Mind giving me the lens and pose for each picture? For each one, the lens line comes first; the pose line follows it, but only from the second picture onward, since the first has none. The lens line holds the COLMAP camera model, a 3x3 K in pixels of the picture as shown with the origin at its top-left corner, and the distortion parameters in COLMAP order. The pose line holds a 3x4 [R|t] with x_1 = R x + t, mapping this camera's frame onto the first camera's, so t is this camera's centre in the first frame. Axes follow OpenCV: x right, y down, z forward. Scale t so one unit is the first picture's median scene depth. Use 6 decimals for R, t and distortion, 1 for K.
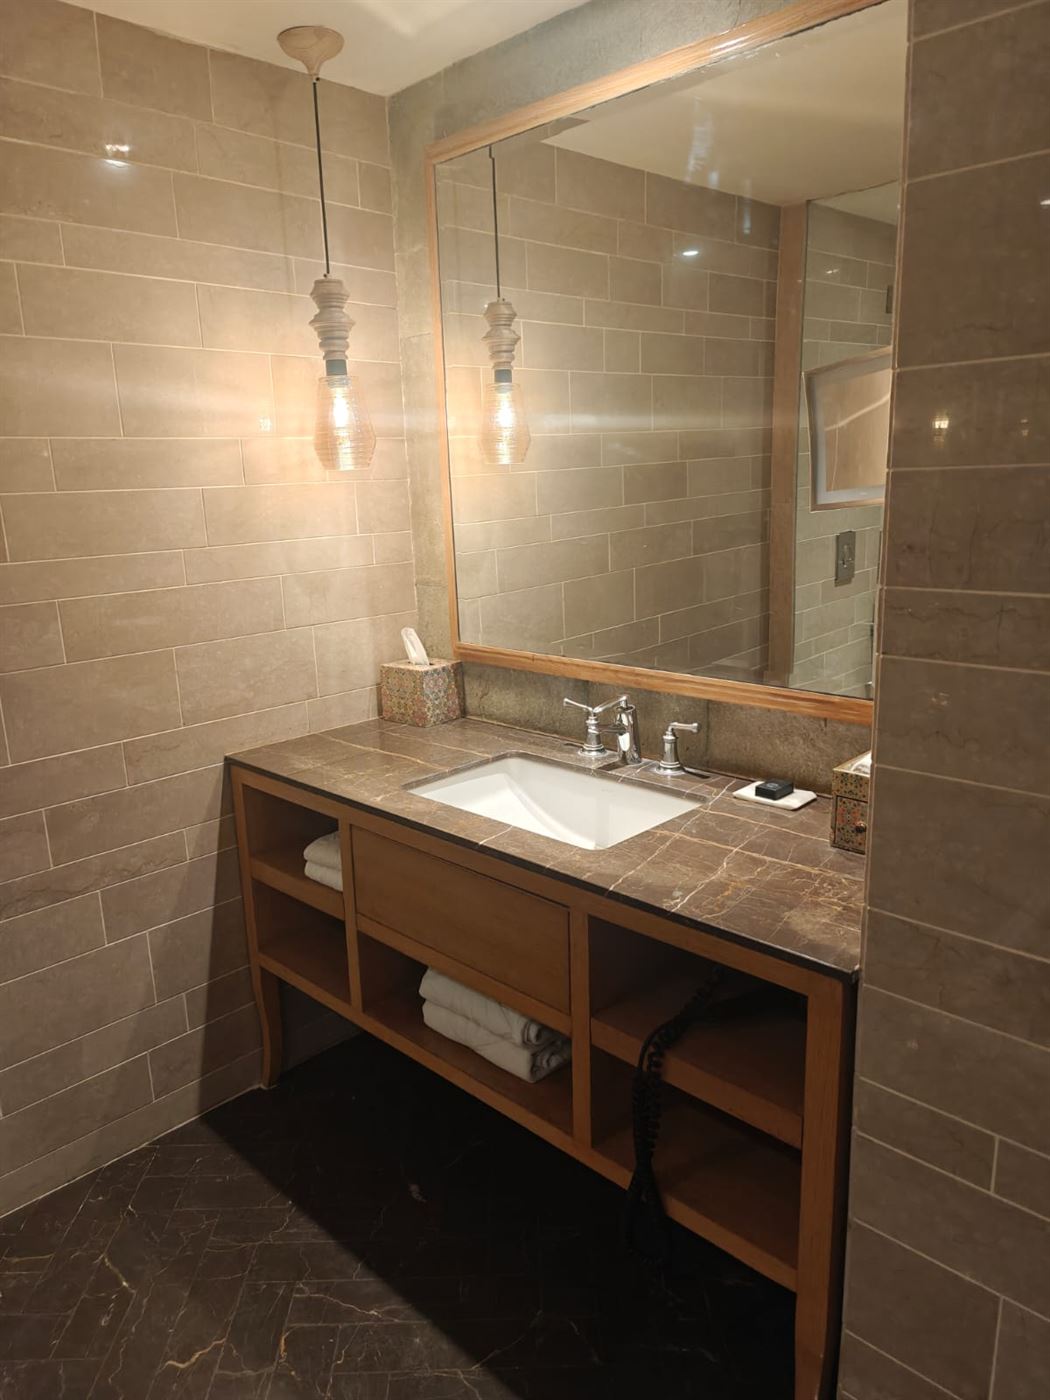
lens RADIAL K [[969.4, 0, 526.2], [0, 969.4, 707.7], [0, 0, 1]] dist [0.013007, -0.013783]
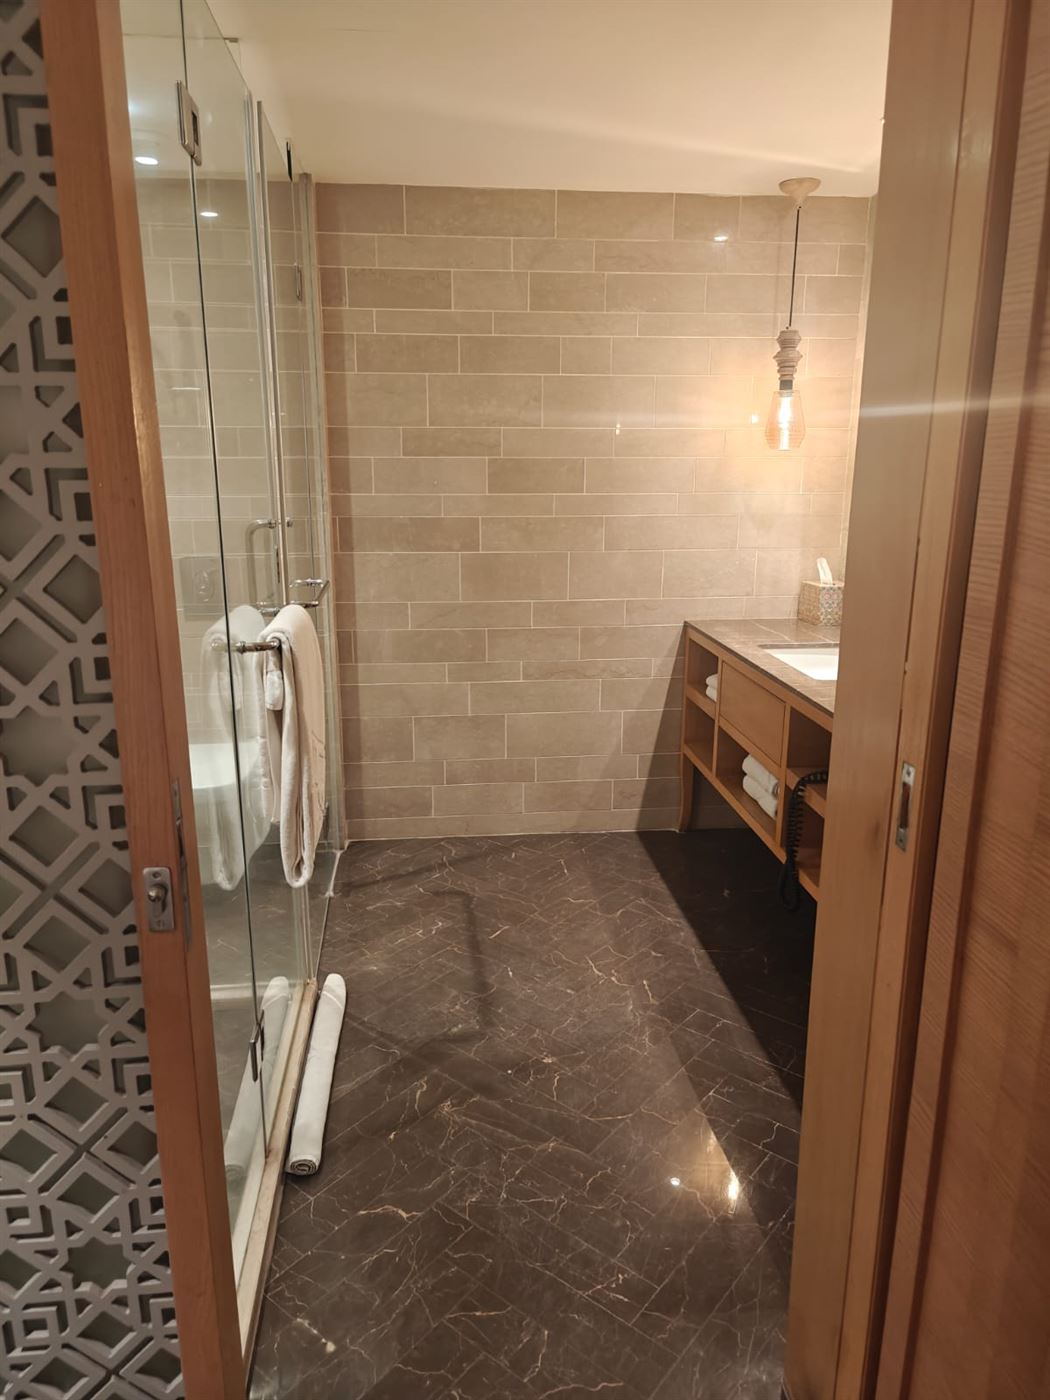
lens RADIAL K [[969.4, 0, 522.2], [0, 969.4, 698.5], [0, 0, 1]] dist [0.013007, -0.013783]
pose [[0.771956, 0.187039, -0.607537, 0.531368], [-0.170220, 0.981652, 0.085928, 0.089453], [0.612462, 0.037082, 0.789630, -0.496760]]
